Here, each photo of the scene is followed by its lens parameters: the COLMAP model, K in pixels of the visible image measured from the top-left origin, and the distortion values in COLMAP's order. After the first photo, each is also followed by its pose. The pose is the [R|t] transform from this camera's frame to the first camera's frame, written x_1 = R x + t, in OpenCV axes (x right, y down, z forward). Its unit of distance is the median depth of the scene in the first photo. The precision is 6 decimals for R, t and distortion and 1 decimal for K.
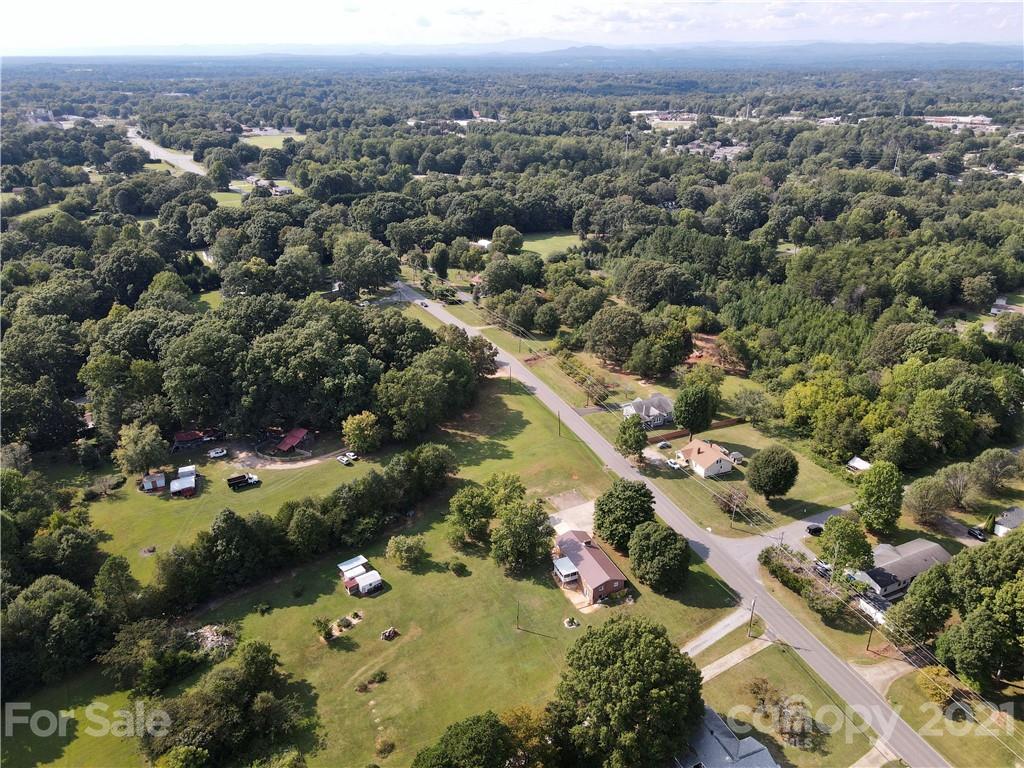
lens RADIAL K [[760.4, 0, 510.6], [0, 760.4, 382.1], [0, 0, 1]] dist [0.013530, 0.007258]
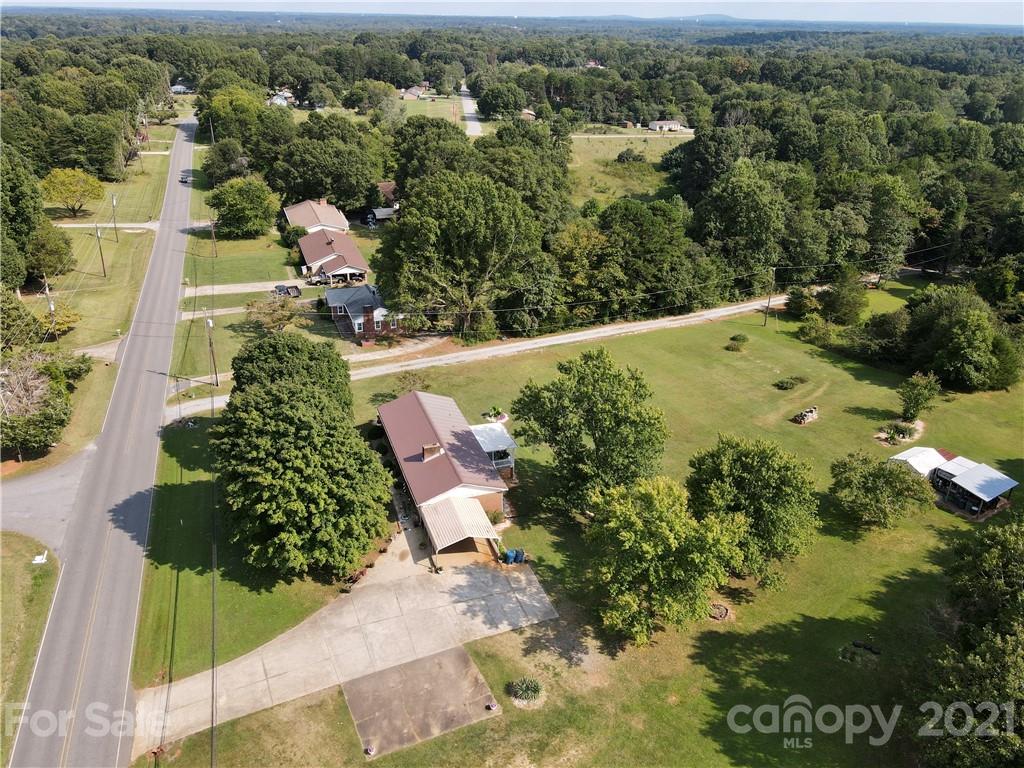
lens RADIAL K [[760.4, 0, 514.4], [0, 760.4, 388.7], [0, 0, 1]] dist [0.013530, 0.007258]
pose [[-0.998742, -0.026783, 0.042383, 0.030899], [0.015249, 0.643028, 0.765691, -0.099711], [-0.047761, 0.765374, -0.641811, 0.988883]]
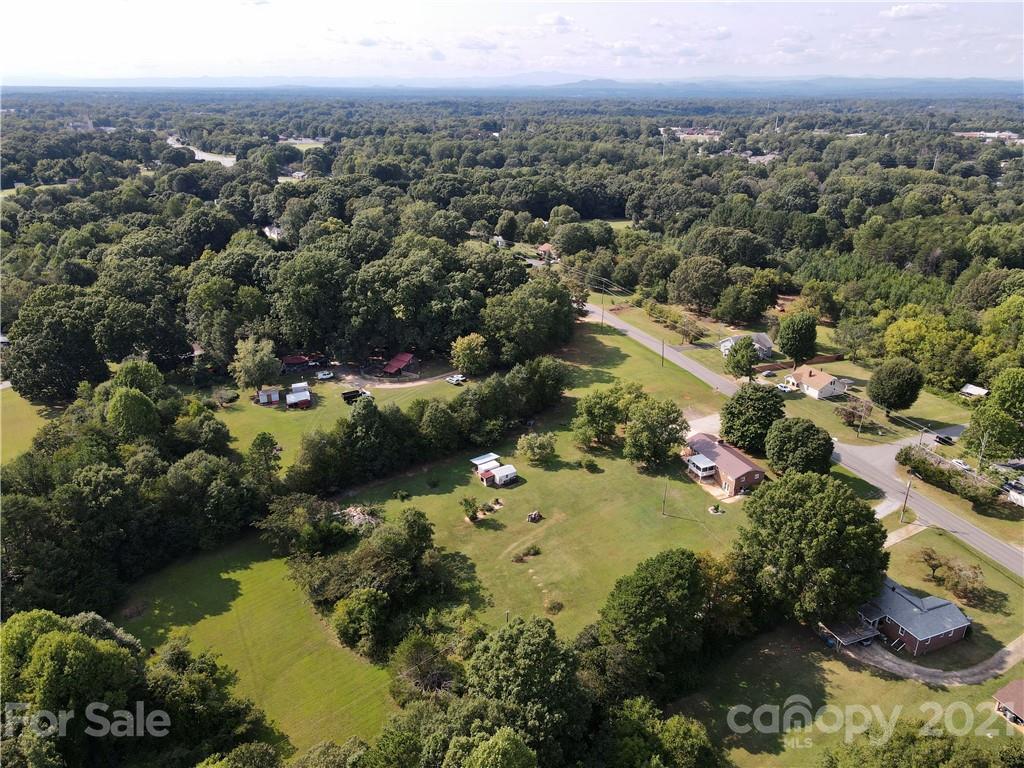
lens RADIAL K [[760.4, 0, 508.2], [0, 760.4, 385.3], [0, 0, 1]] dist [0.013530, 0.007258]
pose [[0.999893, 0.008474, -0.011910, -0.131624], [-0.008907, 0.999282, -0.036816, 0.141263], [0.011590, 0.036918, 0.999251, 0.002153]]
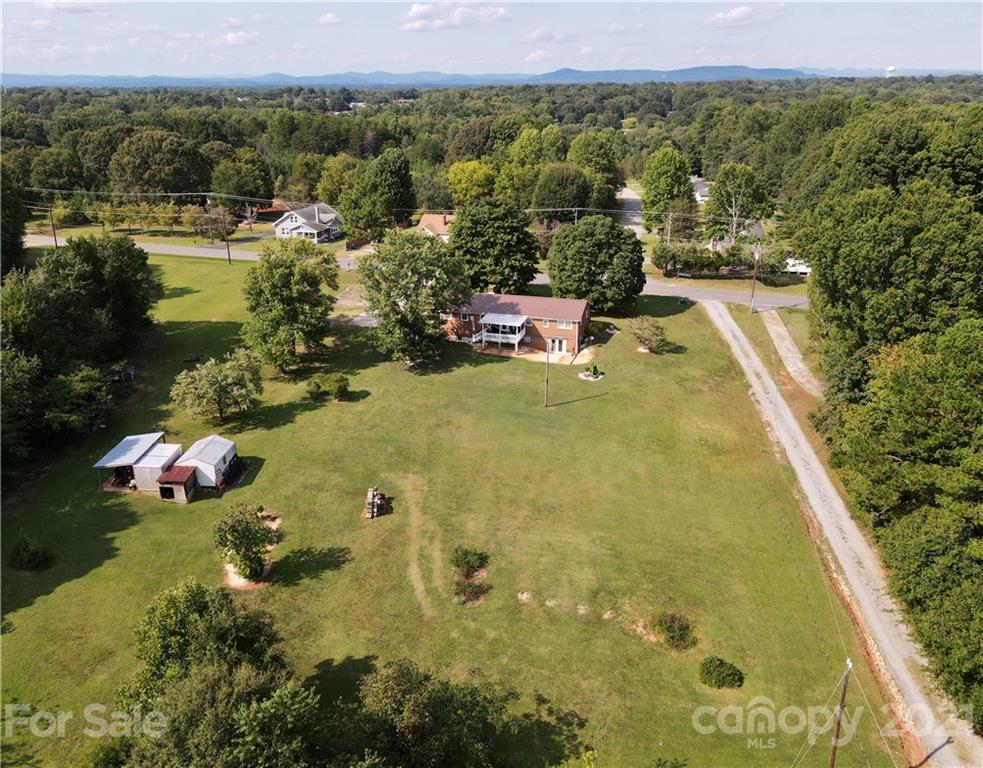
lens RADIAL K [[818.1, 0, 490.8], [0, 818.1, 387.2], [0, 0, 1]] dist [-0.015285, 0.023894]
pose [[0.640739, -0.273447, 0.717412, -0.298399], [0.318184, 0.944977, 0.076007, 0.186171], [-0.698722, 0.179569, 0.692491, 0.463954]]
